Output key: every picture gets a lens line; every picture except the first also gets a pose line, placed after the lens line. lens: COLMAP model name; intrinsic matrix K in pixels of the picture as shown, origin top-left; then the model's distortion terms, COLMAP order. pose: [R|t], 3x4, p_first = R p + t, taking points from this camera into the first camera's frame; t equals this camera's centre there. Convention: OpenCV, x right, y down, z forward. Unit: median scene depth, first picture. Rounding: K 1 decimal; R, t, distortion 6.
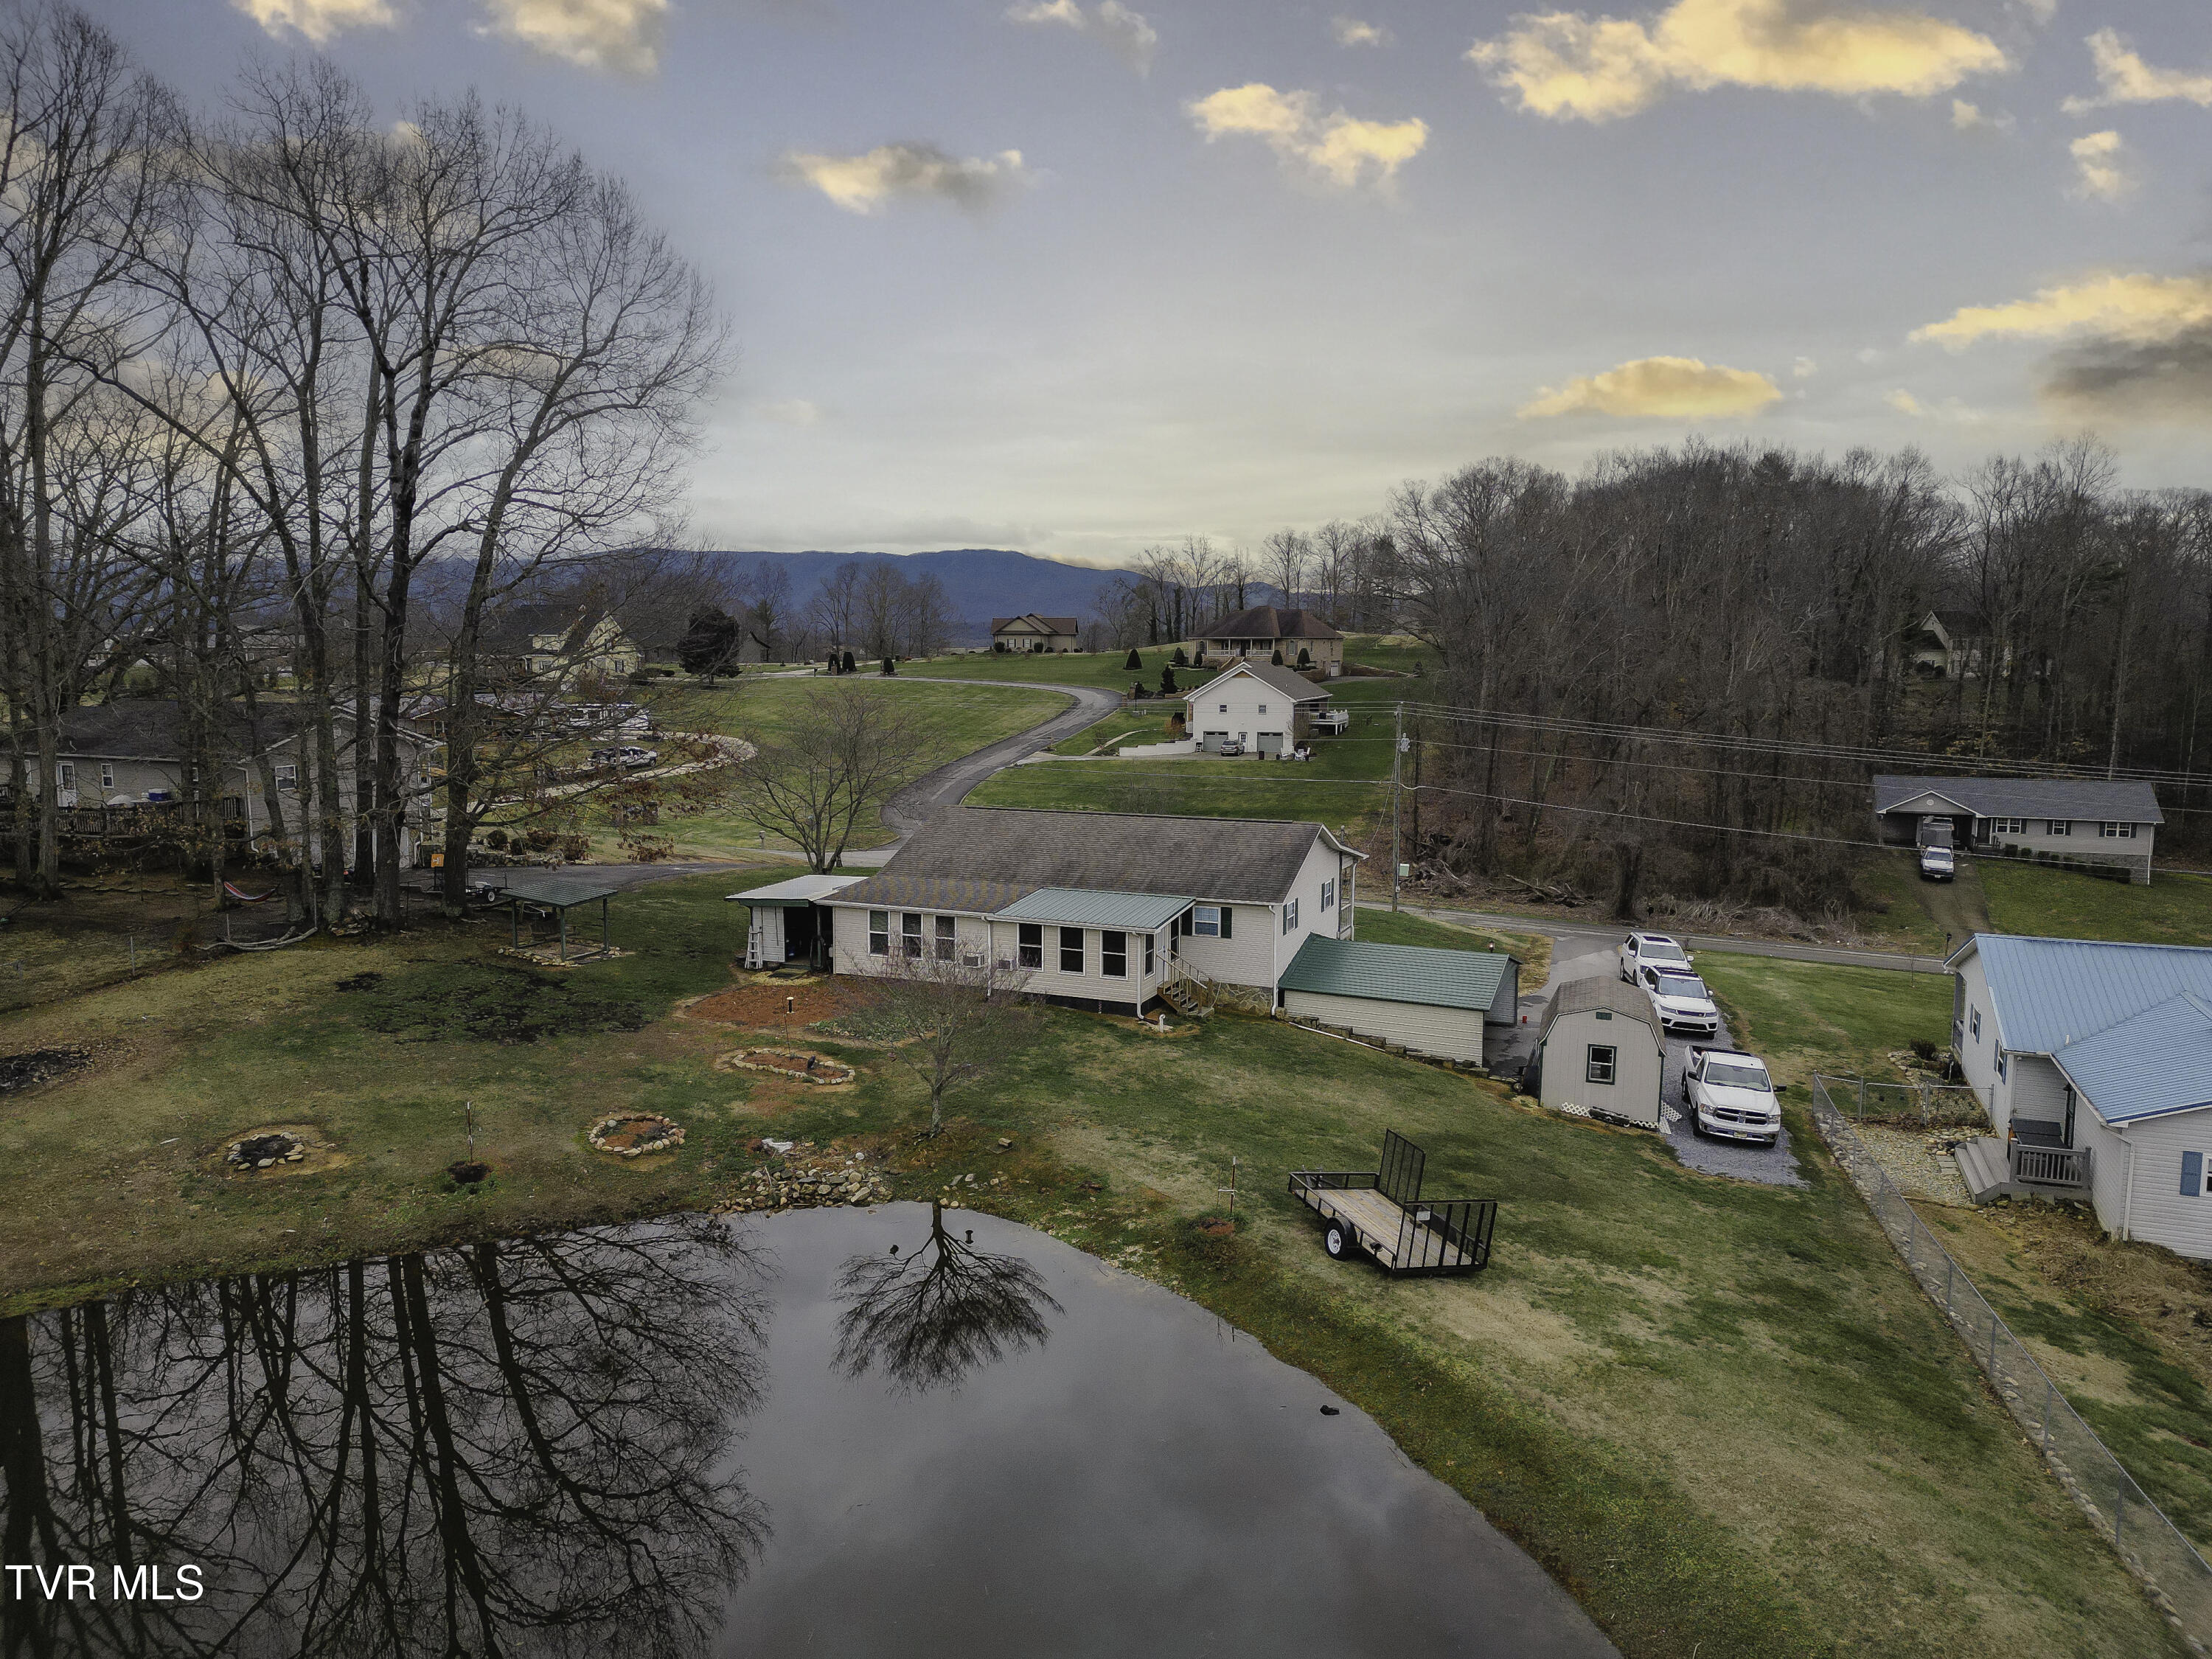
lens RADIAL K [[1536.4, 0, 1106.0], [0, 1536.4, 829.5], [0, 0, 1]] dist [0.082679, -0.083062]
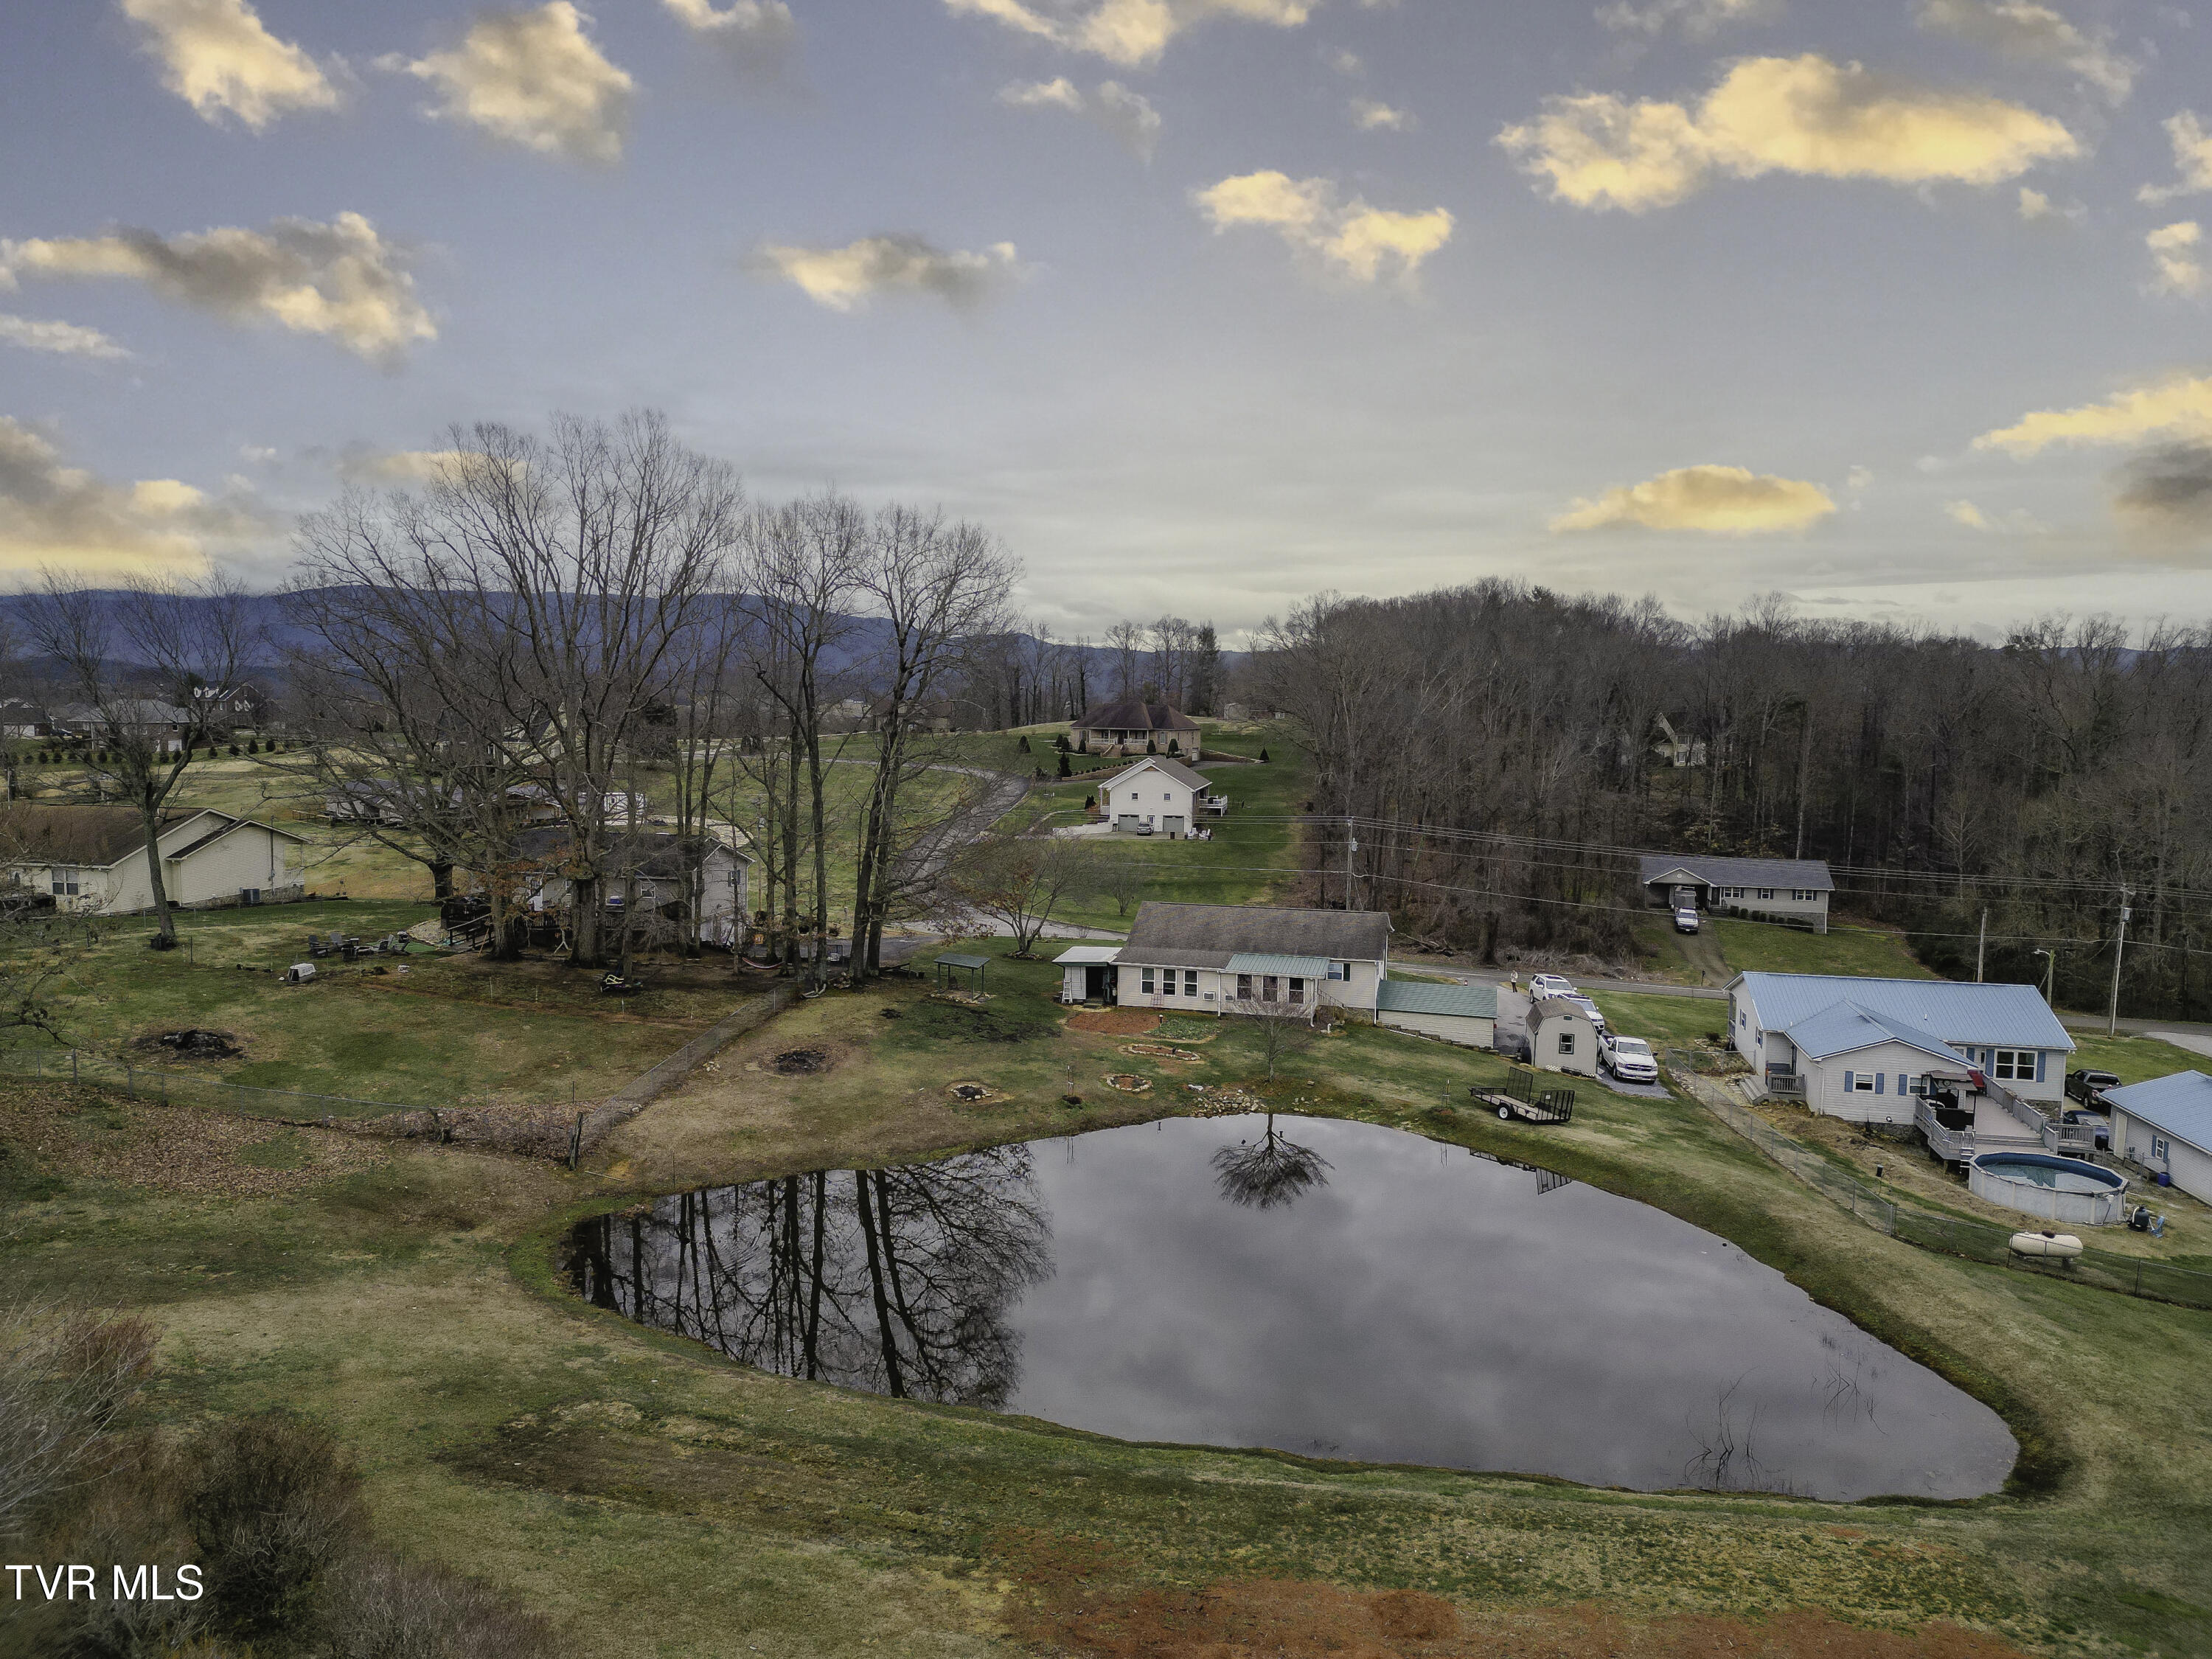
lens RADIAL K [[1536.4, 0, 1106.0], [0, 1536.4, 829.5], [0, 0, 1]] dist [0.082679, -0.083062]
pose [[0.987888, -0.003115, 0.155136, -0.462466], [0.007973, 0.999497, -0.030698, -0.049718], [-0.154962, 0.031563, 0.987416, -0.691781]]
